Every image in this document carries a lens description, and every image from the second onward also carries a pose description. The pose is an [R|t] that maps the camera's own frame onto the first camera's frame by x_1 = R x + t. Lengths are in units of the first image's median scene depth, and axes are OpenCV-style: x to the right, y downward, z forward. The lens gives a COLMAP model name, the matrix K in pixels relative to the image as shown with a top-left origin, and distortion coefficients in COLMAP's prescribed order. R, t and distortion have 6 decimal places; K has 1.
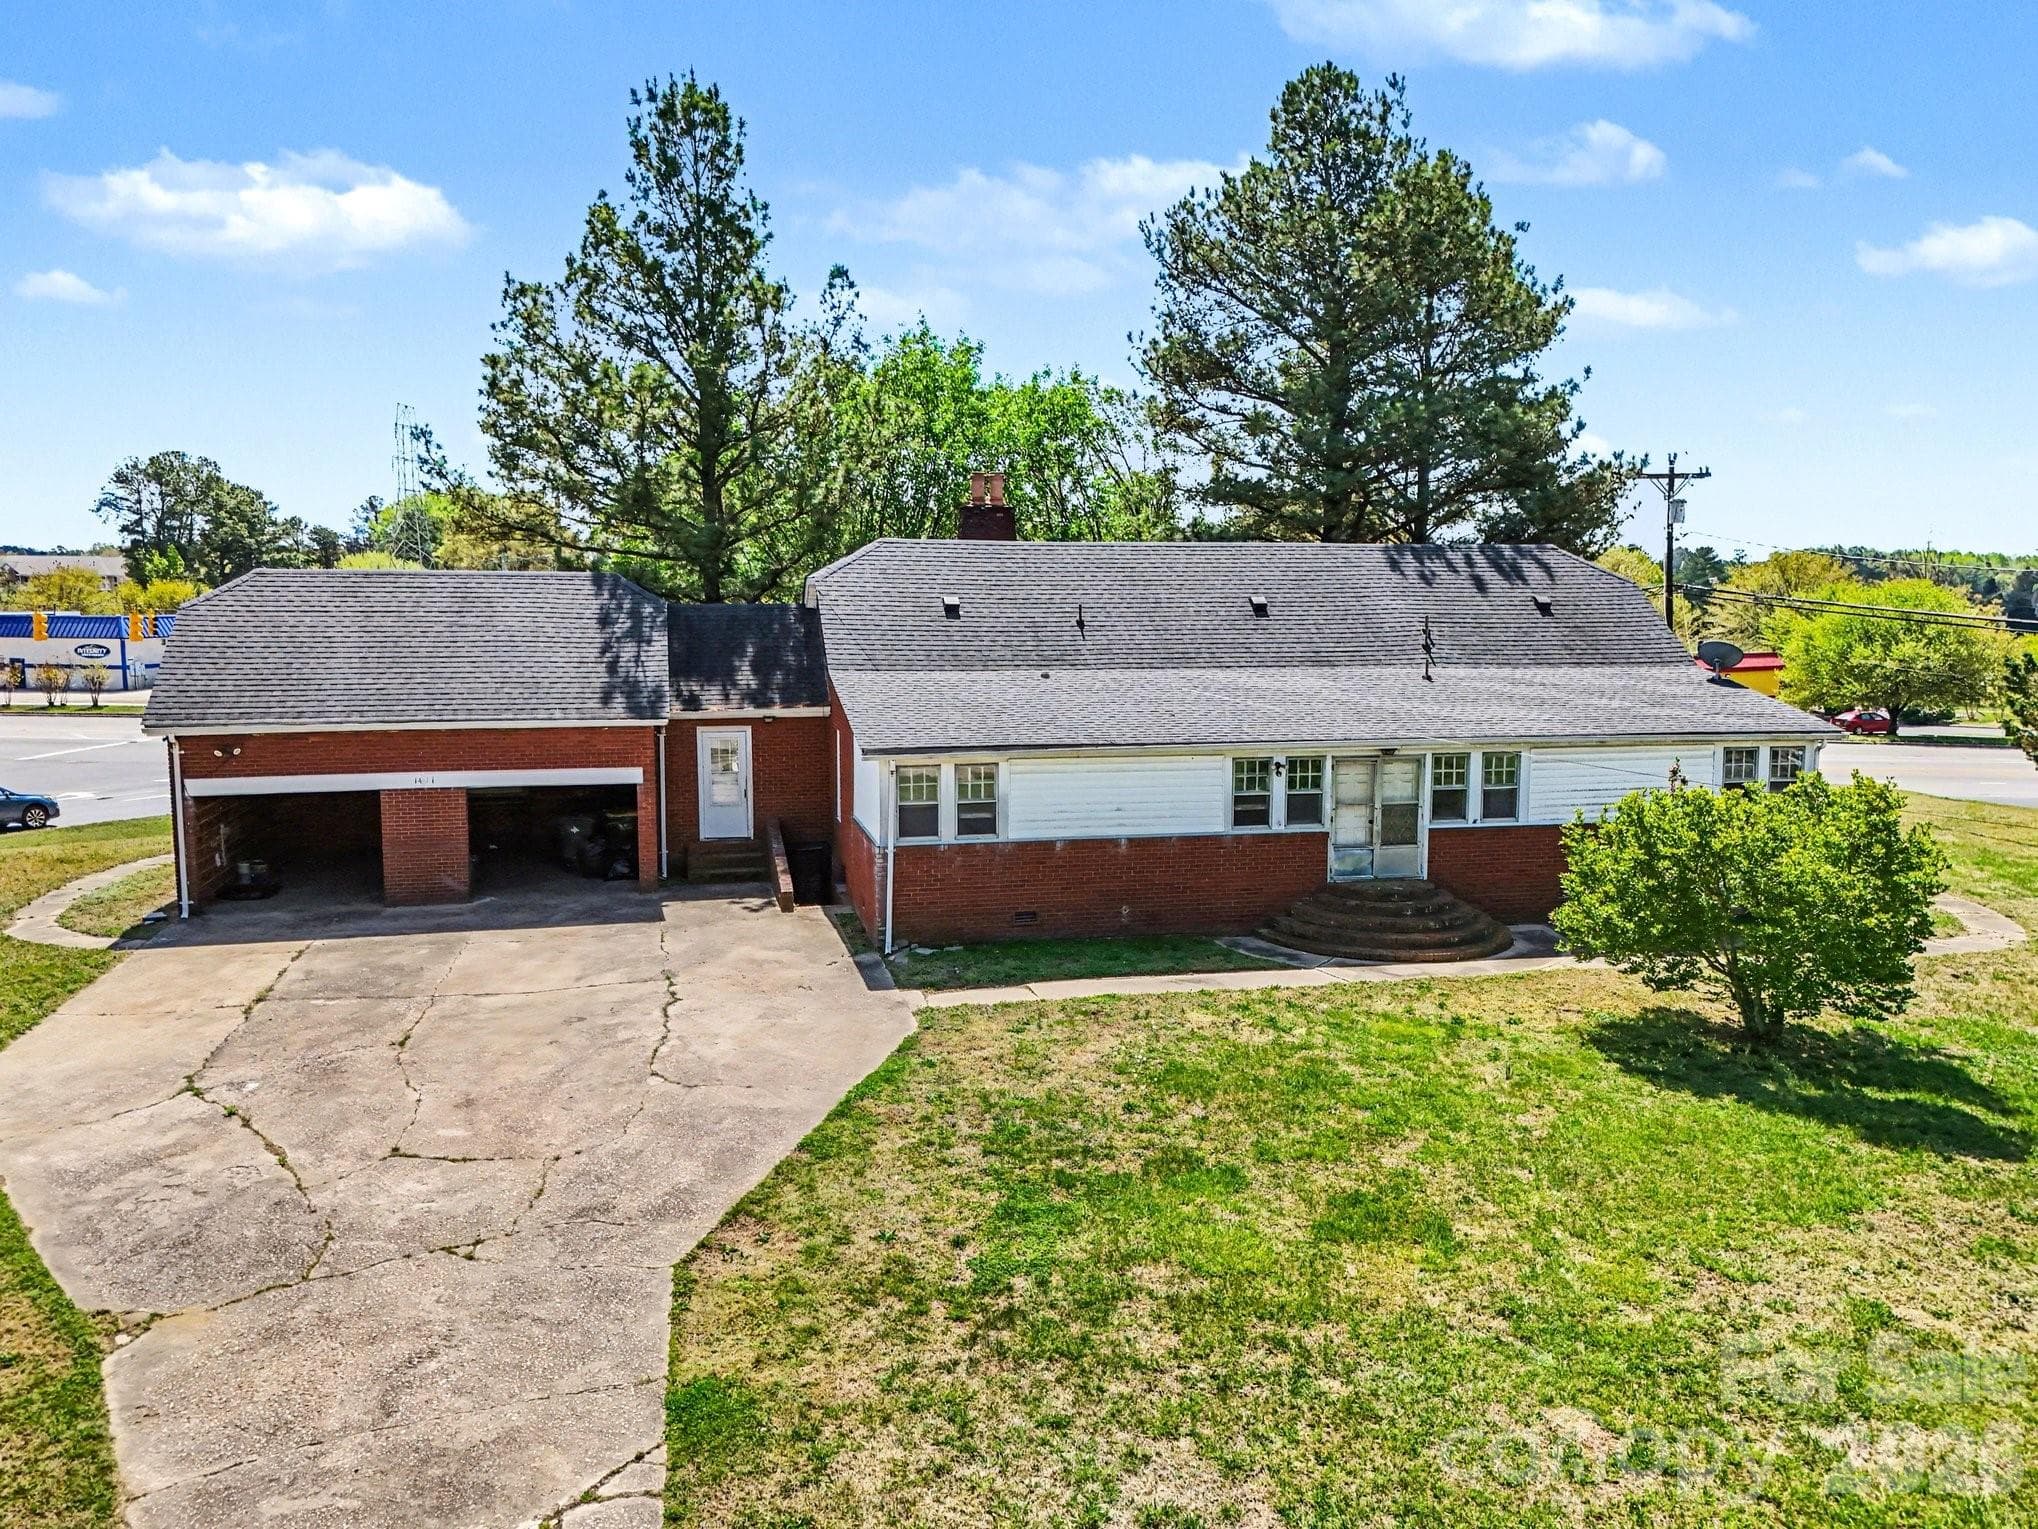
lens RADIAL K [[1624.4, 0, 991.8], [0, 1624.4, 744.9], [0, 0, 1]] dist [0.093331, -0.006067]
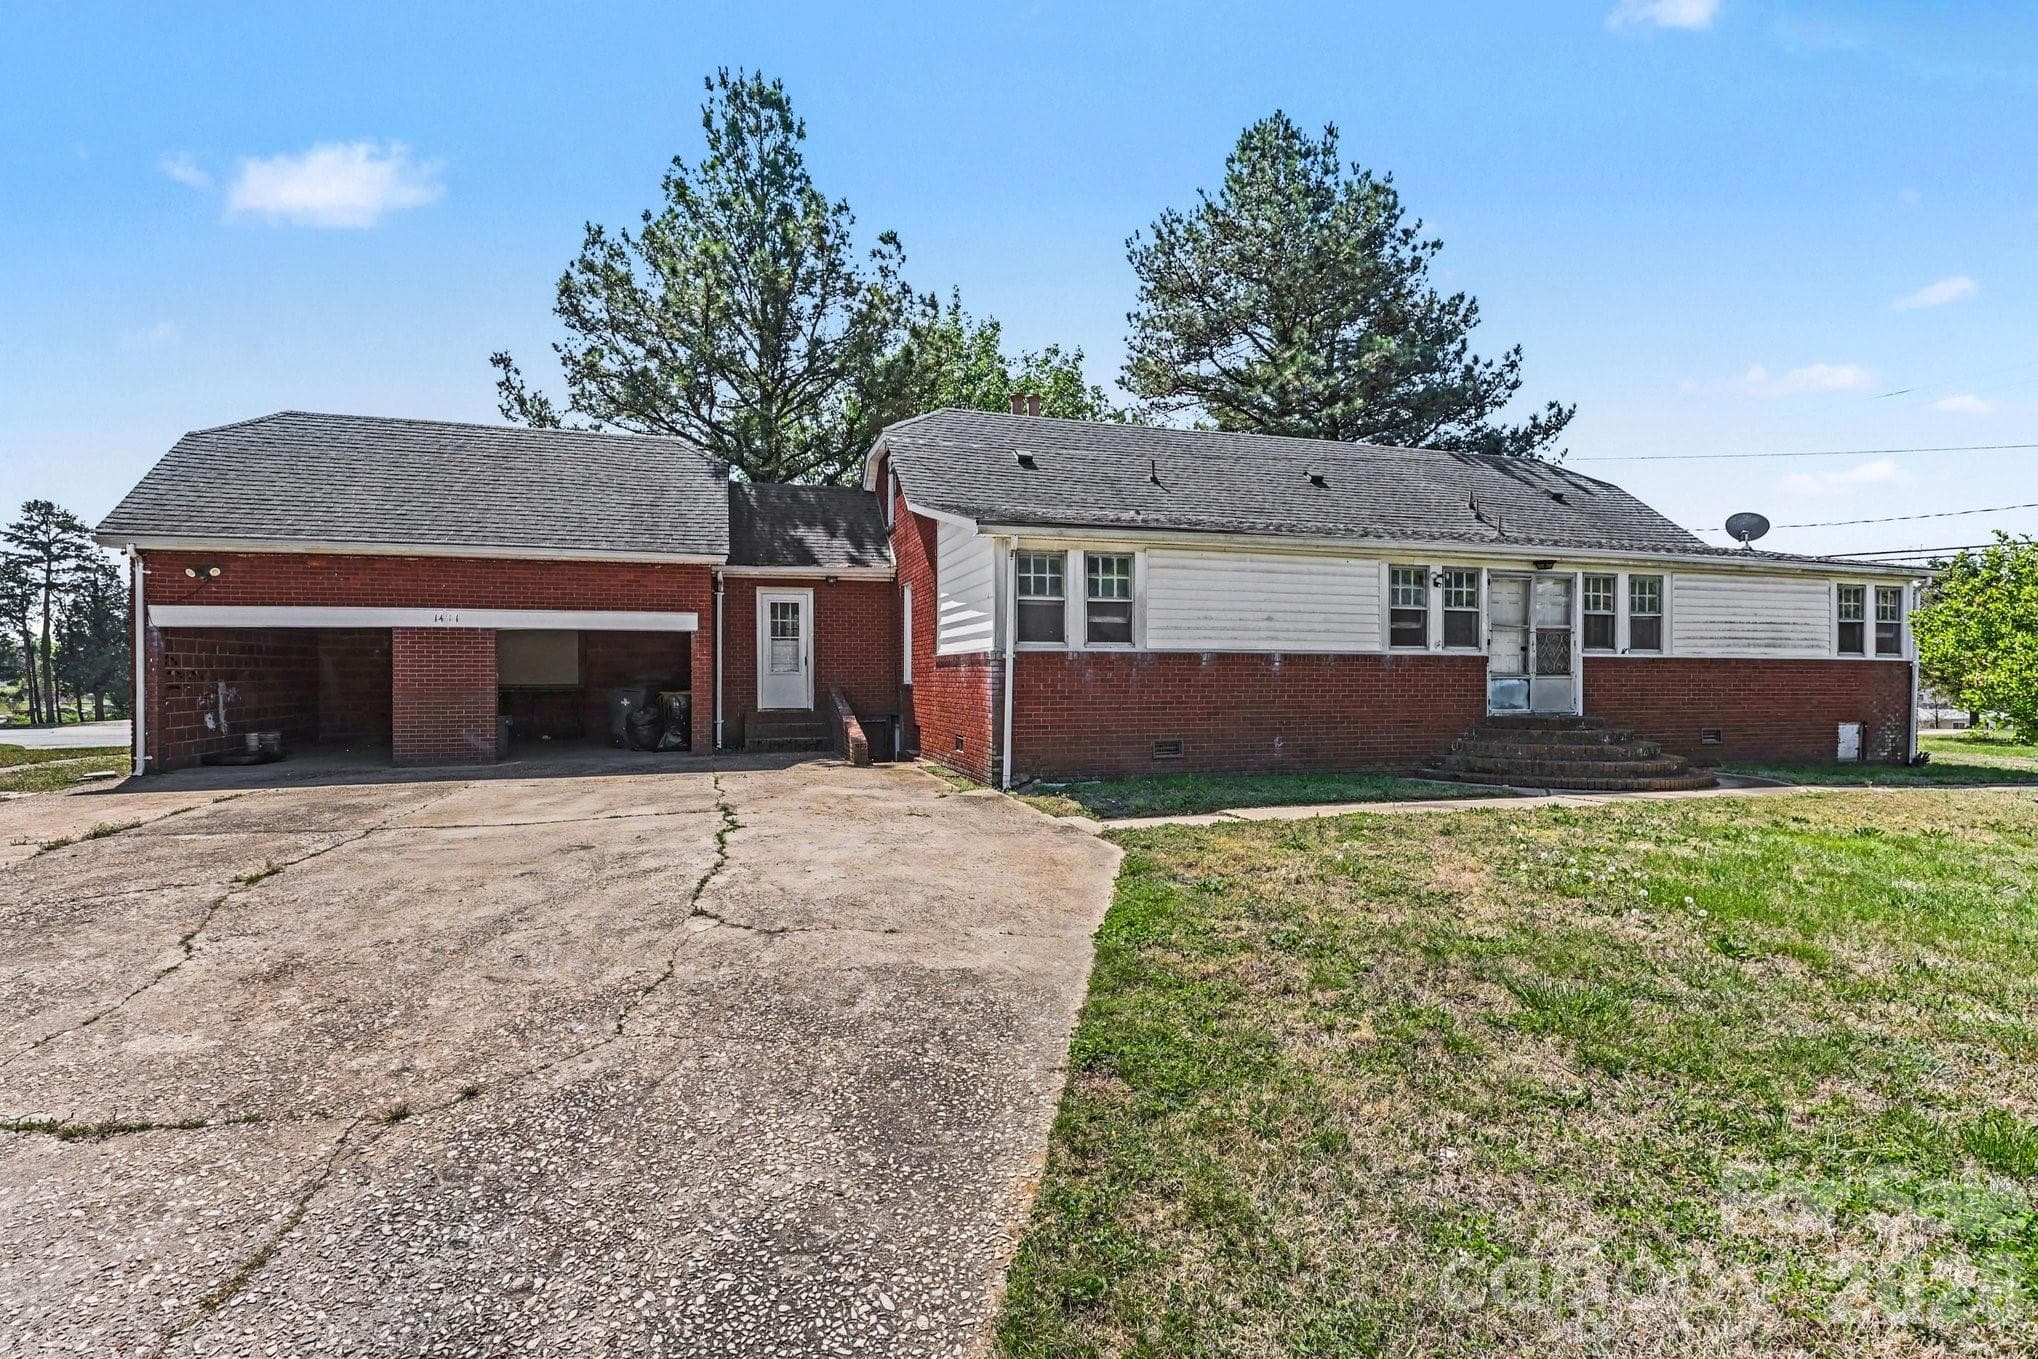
lens RADIAL K [[971.9, 0, 963.2], [0, 971.9, 652.3], [0, 0, 1]] dist [0.012105, 0.000100]
pose [[0.998829, -0.009566, 0.047415, -0.096598], [0.015896, 0.990721, -0.134980, 0.114133], [-0.045684, 0.135575, 0.989713, 0.480384]]
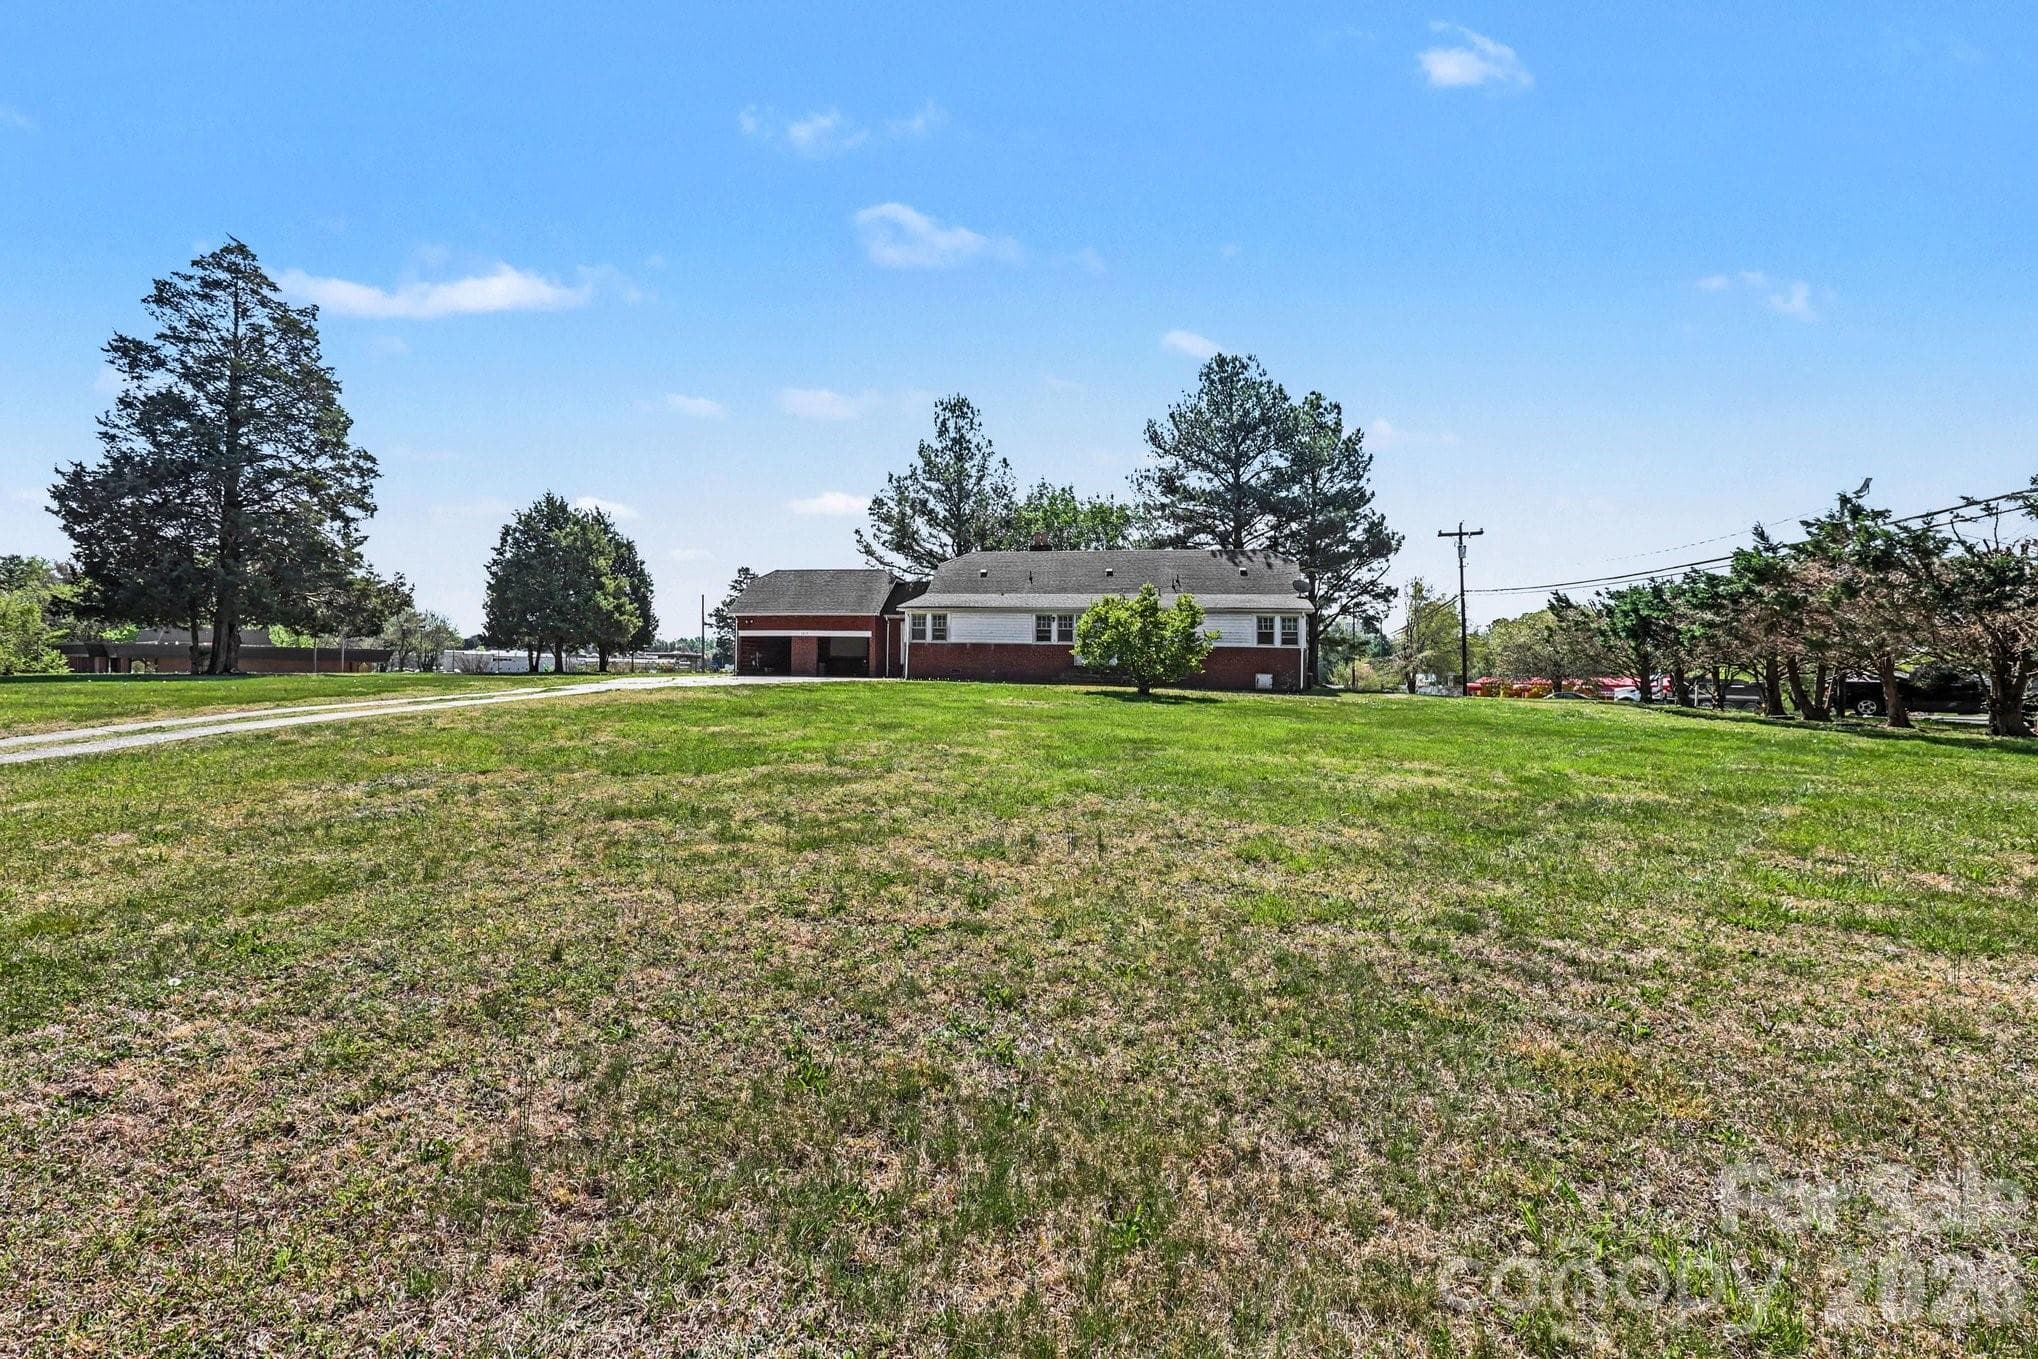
lens RADIAL K [[940.8, 0, 1019.0], [0, 940.8, 679.5], [0, 0, 1]] dist [0.012612, 0.000107]
pose [[0.897568, 0.008363, -0.440796, 0.758294], [-0.056726, 0.993700, -0.096654, 0.248459], [0.437211, 0.111758, 0.892388, -0.343986]]
